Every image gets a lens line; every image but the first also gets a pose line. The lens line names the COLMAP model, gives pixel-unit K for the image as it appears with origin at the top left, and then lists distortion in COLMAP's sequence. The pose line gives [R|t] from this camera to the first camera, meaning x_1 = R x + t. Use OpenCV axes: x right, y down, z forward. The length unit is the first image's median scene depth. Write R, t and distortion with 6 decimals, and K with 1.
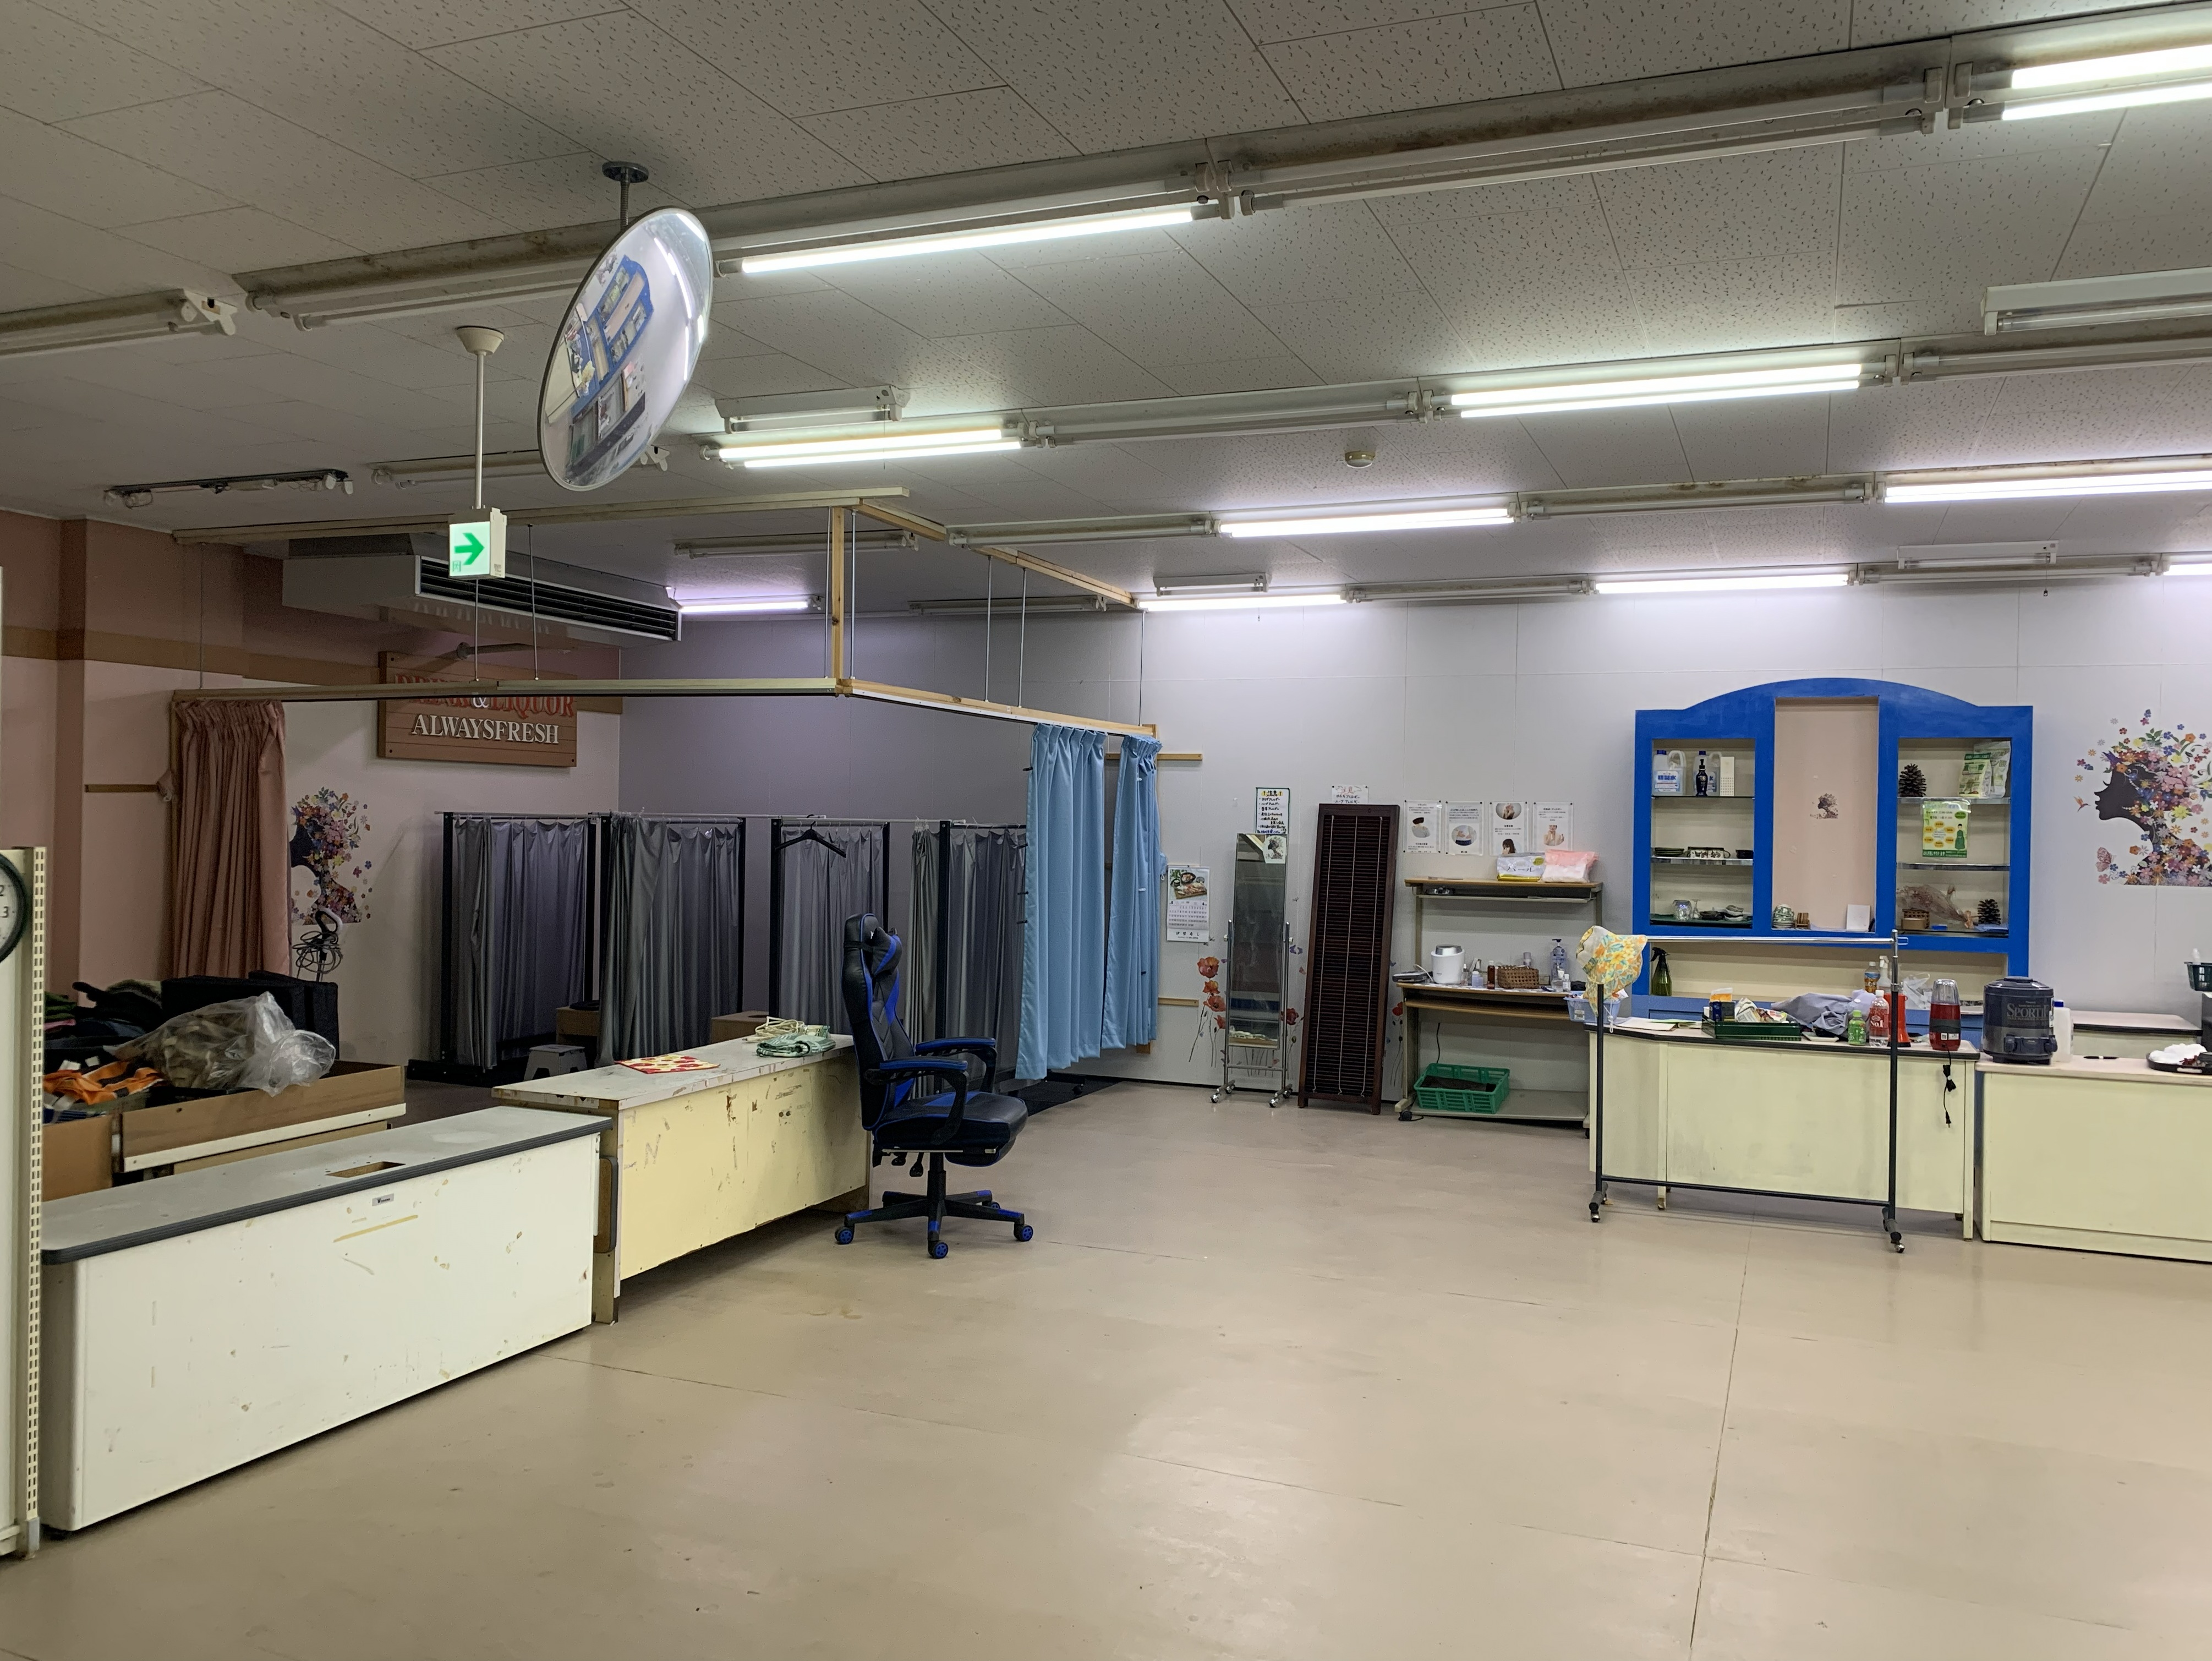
lens RADIAL K [[1670.8, 0, 1129.3], [0, 1670.8, 825.5], [0, 0, 1]] dist [0.040288, -0.047903]
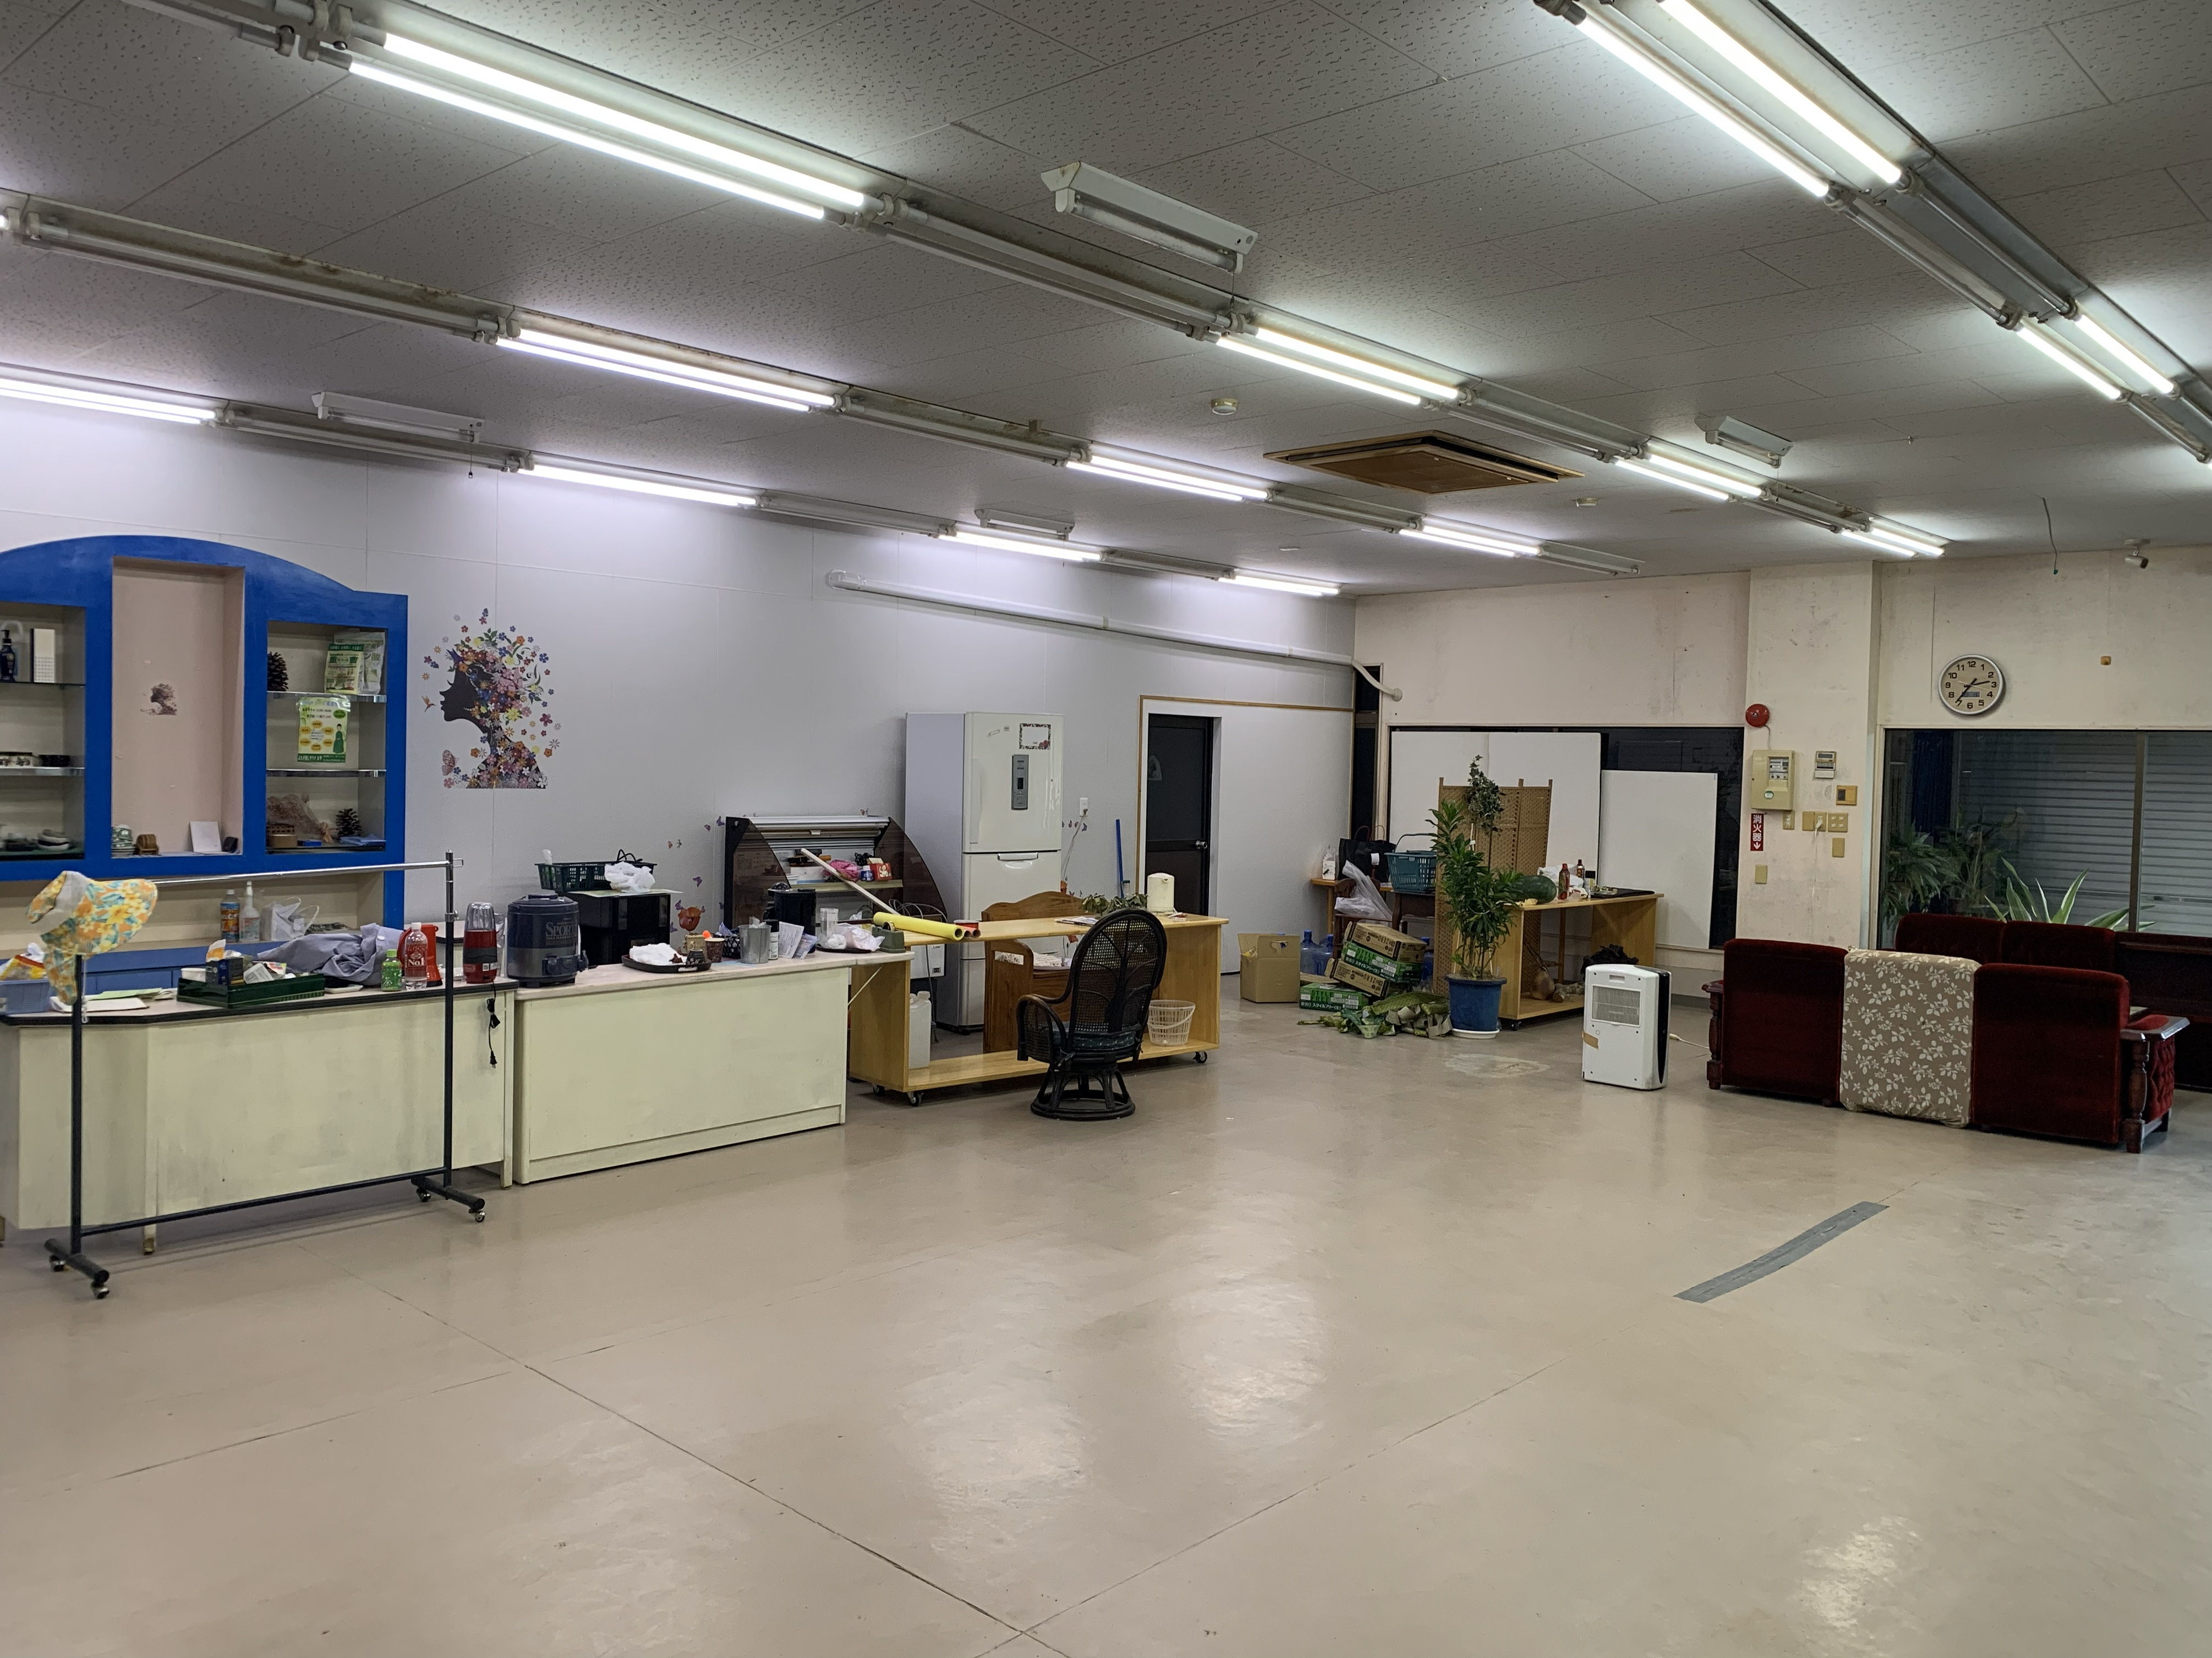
lens RADIAL K [[1670.4, 0, 1085.8], [0, 1670.4, 811.0], [0, 0, 1]] dist [0.040288, -0.047903]
pose [[0.364006, -0.039083, 0.930576, -0.432939], [-0.013057, 0.998807, 0.047056, -0.004691], [-0.931305, -0.029279, 0.363062, 0.766458]]
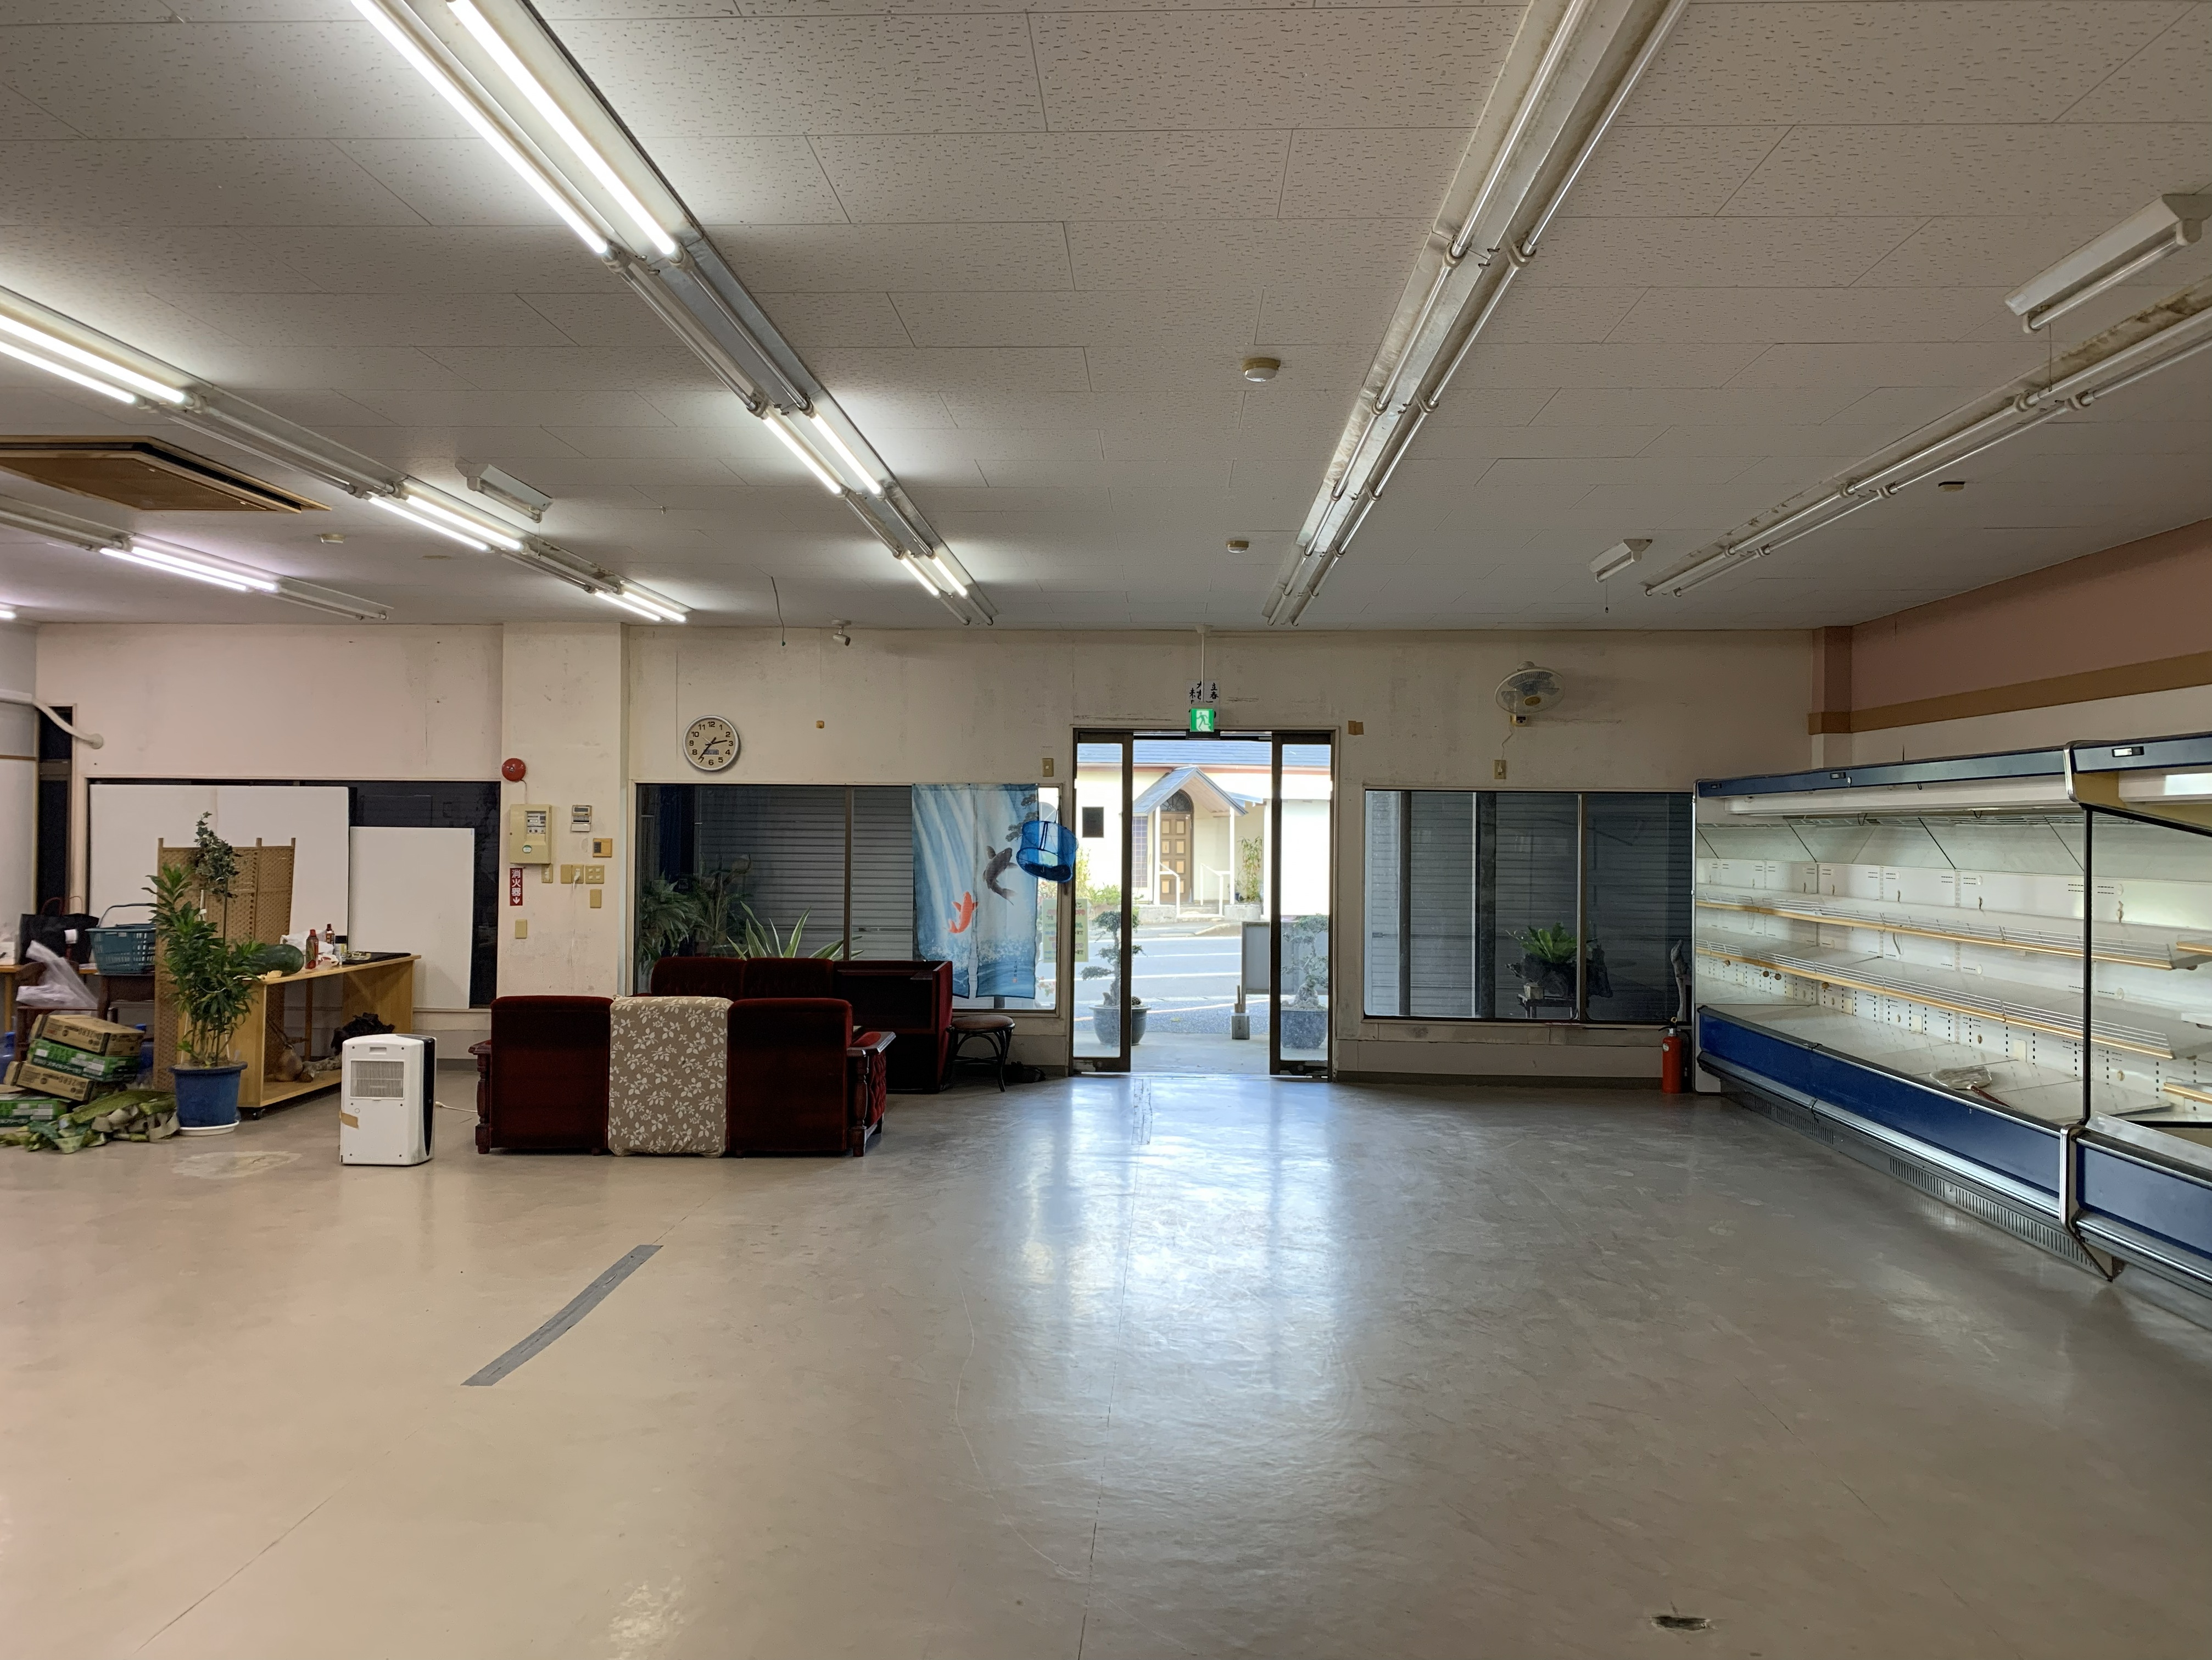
lens RADIAL K [[1670.9, 0, 1099.1], [0, 1670.9, 811.9], [0, 0, 1]] dist [0.040288, -0.047903]
pose [[-0.347003, -0.010285, 0.937808, -0.415121], [-0.010095, 0.999923, 0.007231, -0.005162], [-0.937810, -0.006958, -0.347080, 0.776422]]
